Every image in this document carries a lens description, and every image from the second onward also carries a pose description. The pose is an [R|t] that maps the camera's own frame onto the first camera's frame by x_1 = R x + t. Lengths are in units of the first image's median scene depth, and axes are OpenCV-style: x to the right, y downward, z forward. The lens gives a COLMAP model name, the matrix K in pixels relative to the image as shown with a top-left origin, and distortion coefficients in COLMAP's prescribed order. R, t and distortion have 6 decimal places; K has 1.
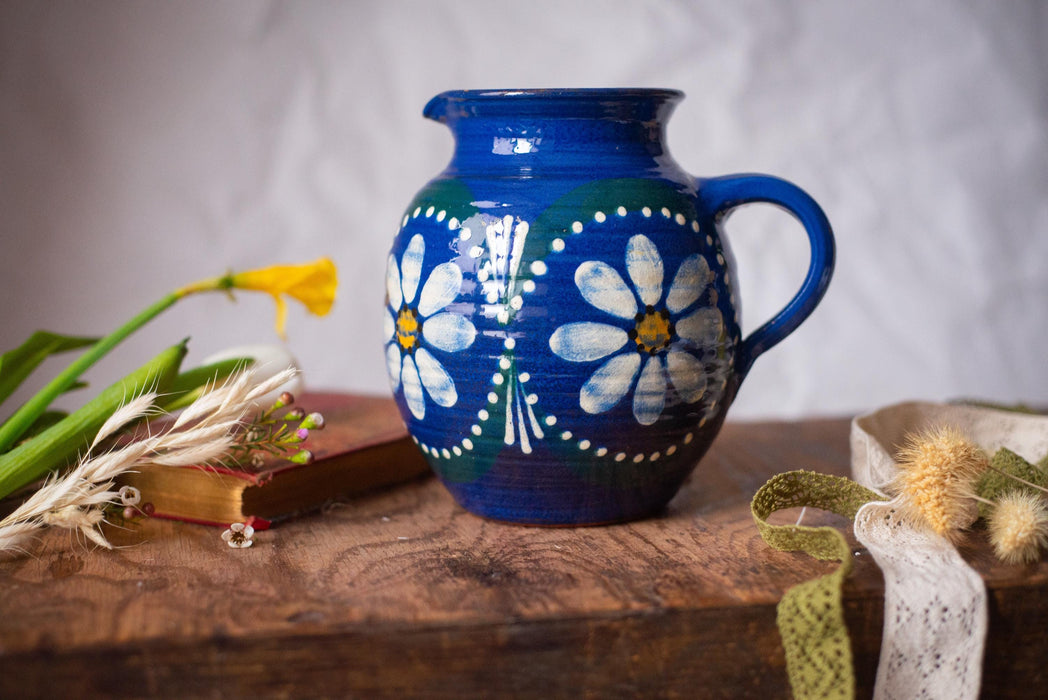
lens RADIAL K [[1712.3, 0, 524.0], [0, 1712.3, 350.0], [0, 0, 1]] dist [-0.023652, -0.079519]
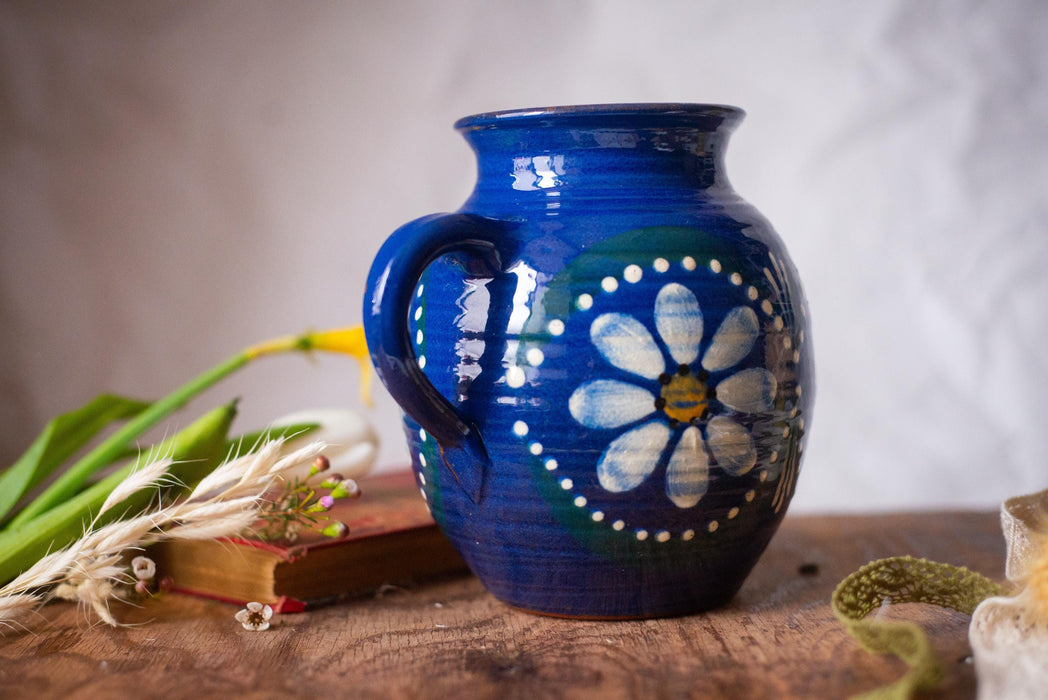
lens RADIAL K [[1712.3, 0, 524.0], [0, 1712.3, 350.0], [0, 0, 1]] dist [-0.023652, -0.079519]
pose [[0.977105, -0.003111, -0.212737, 0.160482], [-0.011920, 0.997522, -0.069338, 0.031681], [0.212426, 0.070286, 0.974646, 0.164825]]
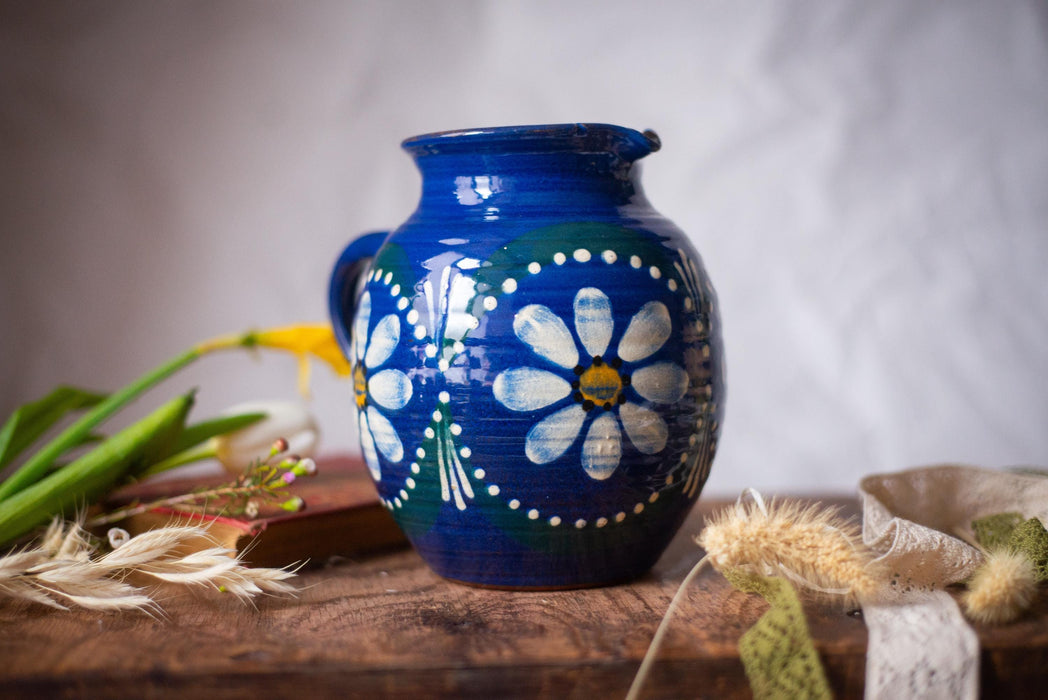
lens RADIAL K [[1712.3, 0, 524.0], [0, 1712.3, 350.0], [0, 0, 1]] dist [-0.023652, -0.079519]
pose [[0.992516, 0.003823, -0.122057, 0.126717], [-0.012872, 0.997217, -0.073435, 0.045955], [0.121437, 0.074457, 0.989803, 0.041071]]
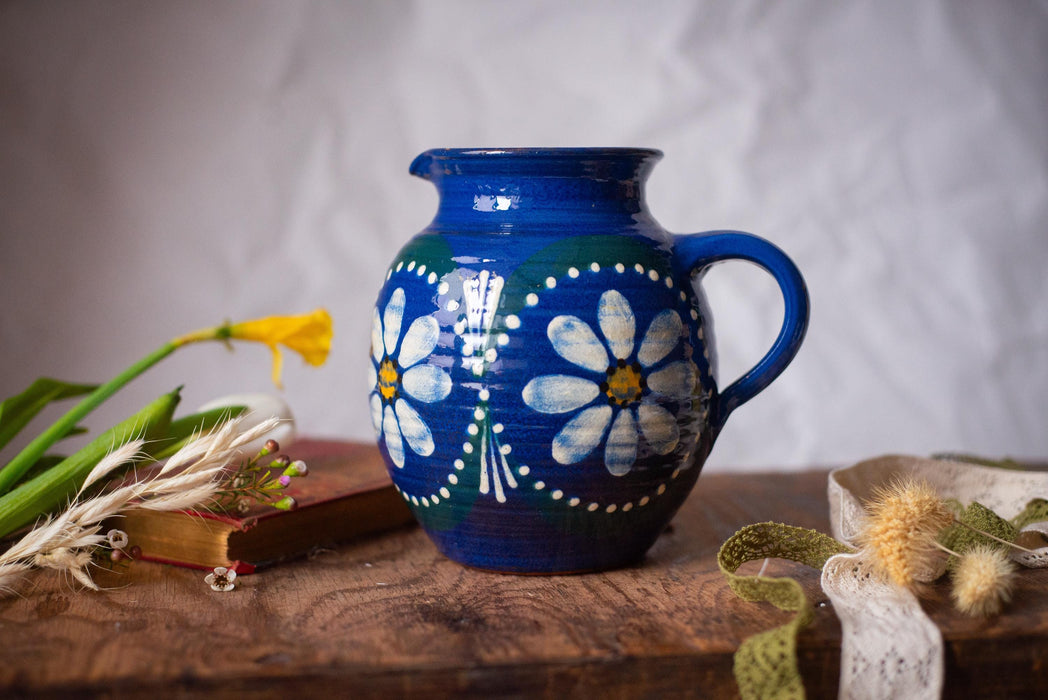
lens RADIAL K [[1712.3, 0, 524.0], [0, 1712.3, 350.0], [0, 0, 1]] dist [-0.023652, -0.079519]
pose [[0.999368, 0.008234, -0.034567, 0.050847], [-0.009202, 0.999568, -0.027930, -0.002375], [0.034322, 0.028231, 0.999012, -0.026433]]
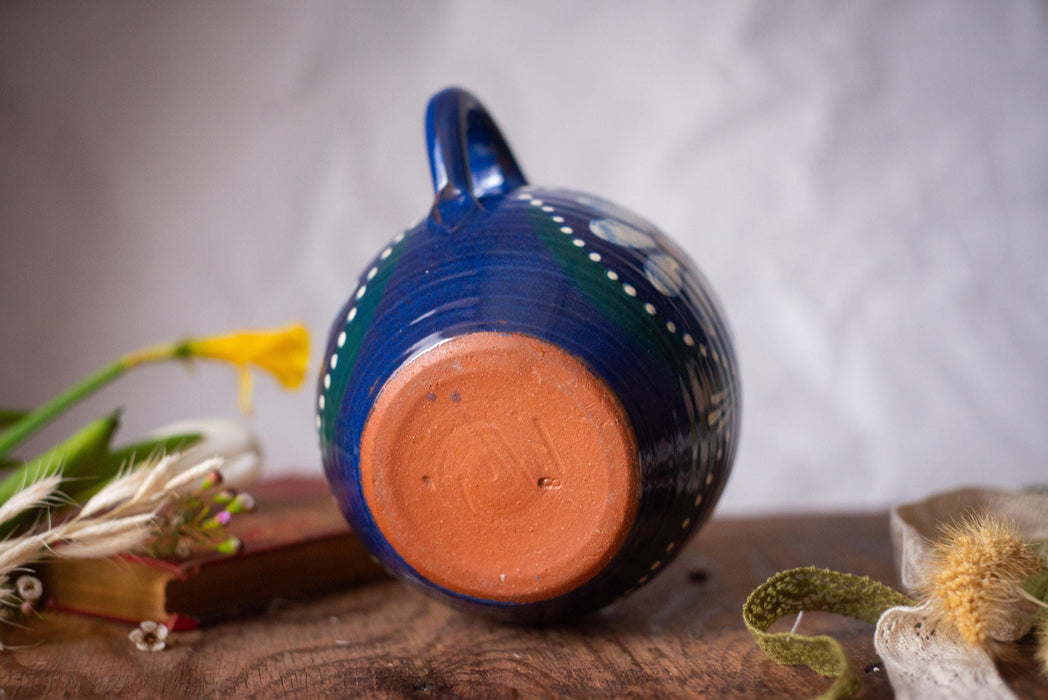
lens RADIAL K [[1712.3, 0, 524.0], [0, 1712.3, 350.0], [0, 0, 1]] dist [-0.023652, -0.079519]
pose [[0.995026, -0.002878, -0.099573, 0.108602], [-0.003203, 0.998142, -0.060853, 0.016960], [0.099563, 0.060869, 0.993168, 0.162698]]
